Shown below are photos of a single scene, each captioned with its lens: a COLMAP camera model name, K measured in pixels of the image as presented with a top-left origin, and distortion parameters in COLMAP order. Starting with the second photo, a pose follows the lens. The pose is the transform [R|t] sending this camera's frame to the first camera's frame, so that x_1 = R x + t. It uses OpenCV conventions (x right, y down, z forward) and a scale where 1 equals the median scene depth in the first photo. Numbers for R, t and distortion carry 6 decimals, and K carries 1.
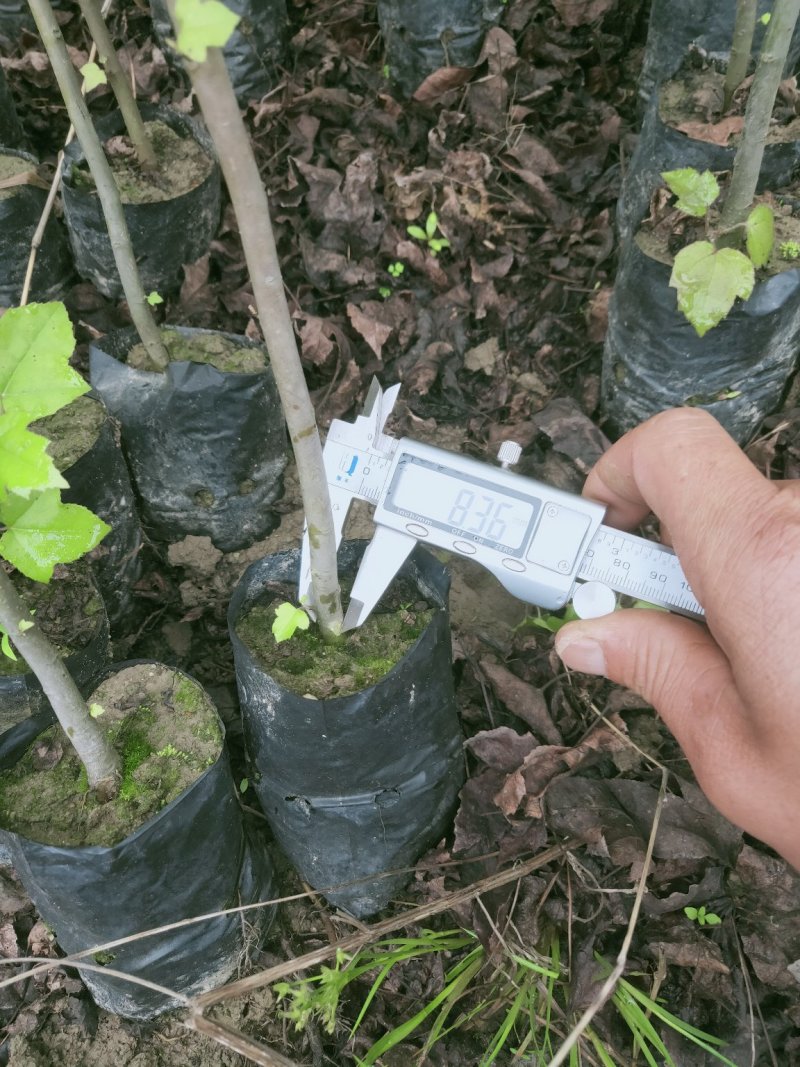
lens RADIAL K [[853.6, 0, 400.0], [0, 853.6, 533.5], [0, 0, 1]] dist [-0.001492, 0.084260]
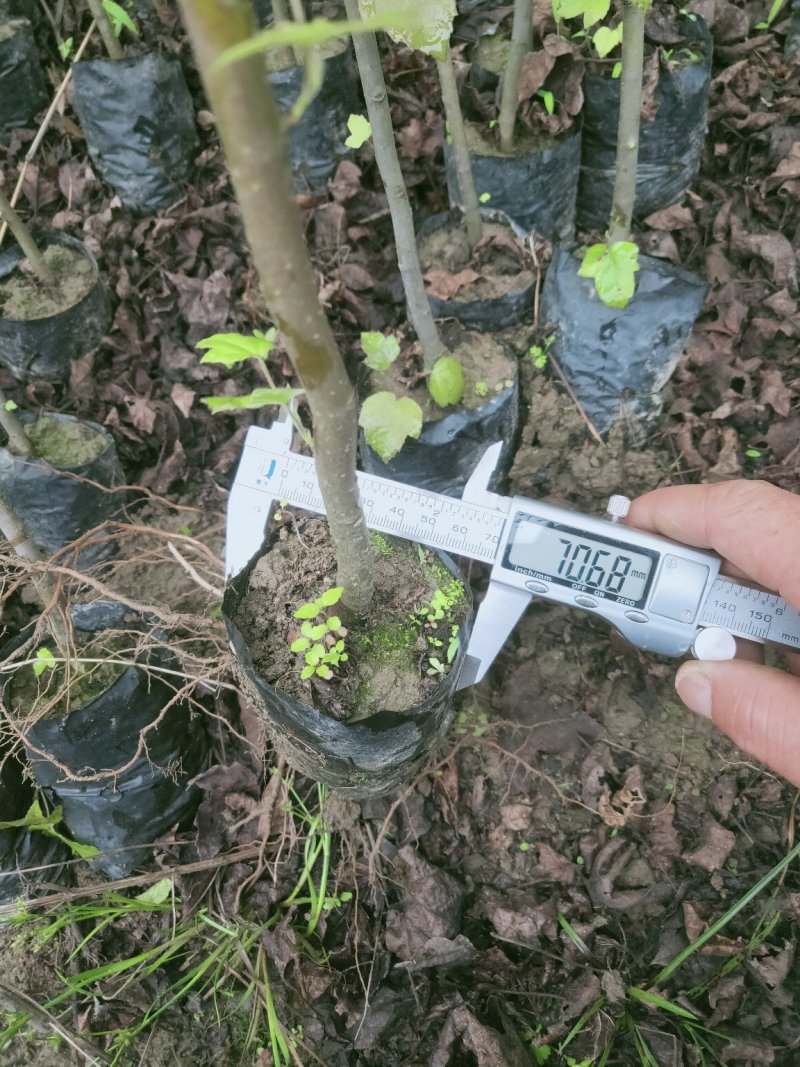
lens RADIAL K [[853.6, 0, 400.0], [0, 853.6, 533.5], [0, 0, 1]] dist [-0.001492, 0.084260]
pose [[0.992021, 0.050531, -0.115500, 0.371255], [-0.047385, 0.998431, 0.029821, -0.111315], [0.116826, -0.024111, 0.992860, -0.202947]]
